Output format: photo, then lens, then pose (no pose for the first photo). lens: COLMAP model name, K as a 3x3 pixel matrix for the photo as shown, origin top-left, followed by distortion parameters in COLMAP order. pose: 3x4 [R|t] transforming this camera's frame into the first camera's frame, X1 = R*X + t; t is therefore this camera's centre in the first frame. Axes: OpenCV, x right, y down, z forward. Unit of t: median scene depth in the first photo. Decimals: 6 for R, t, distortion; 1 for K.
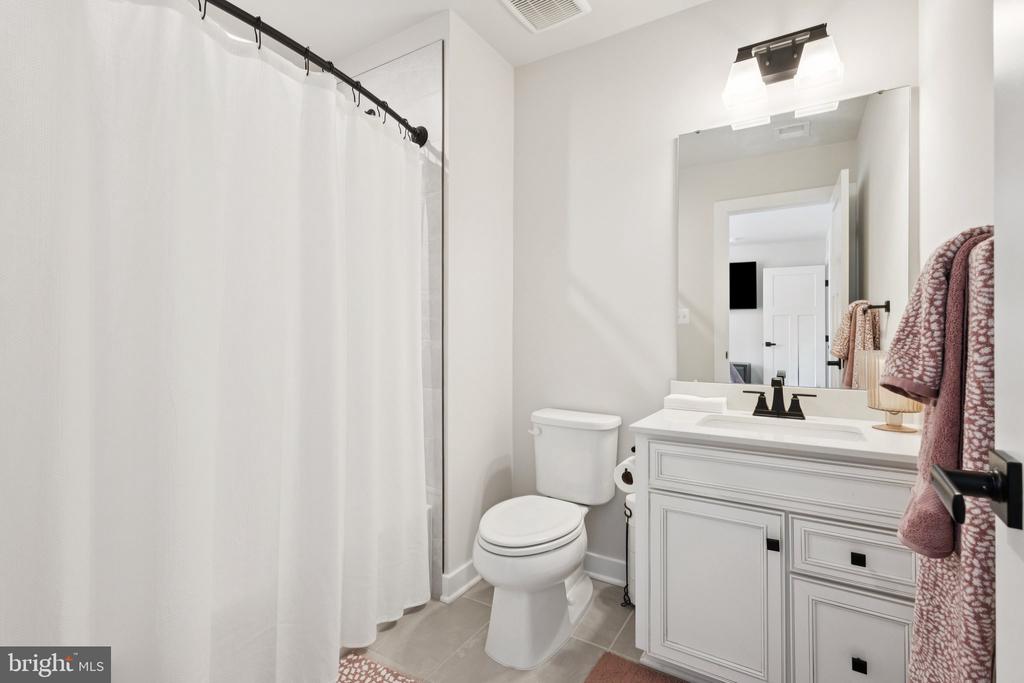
lens RADIAL K [[470.7, 0, 512.3], [0, 470.7, 339.8], [0, 0, 1]] dist [0.005492, 0.000494]
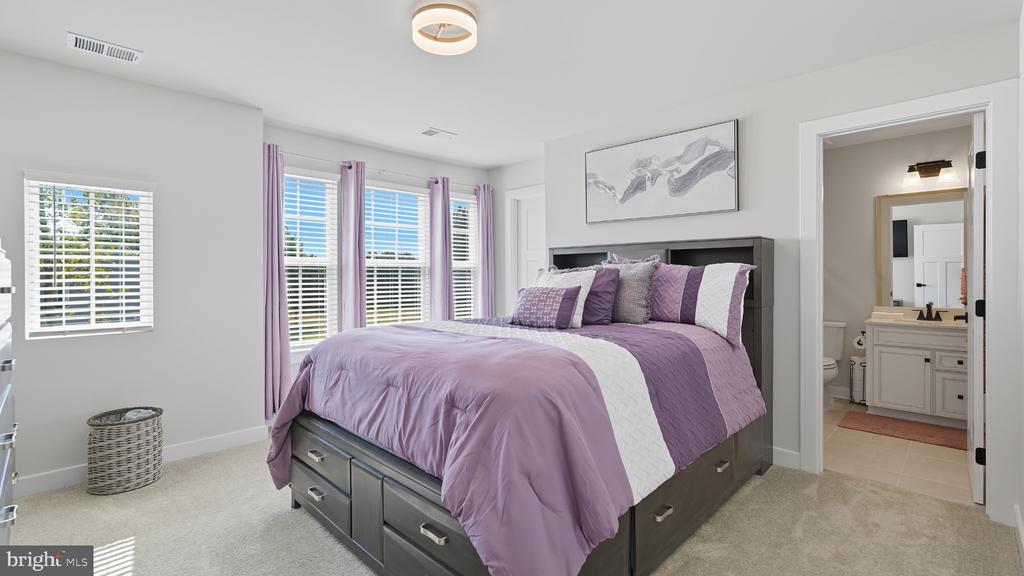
lens RADIAL K [[458.0, 0, 512.1], [0, 458.0, 282.1], [0, 0, 1]] dist [-0.006034, 0.001501]
pose [[0.974783, -0.006333, -0.223067, -0.967614], [0.007956, 0.999948, 0.006377, -0.061987], [0.223015, -0.007991, 0.974782, -1.701801]]
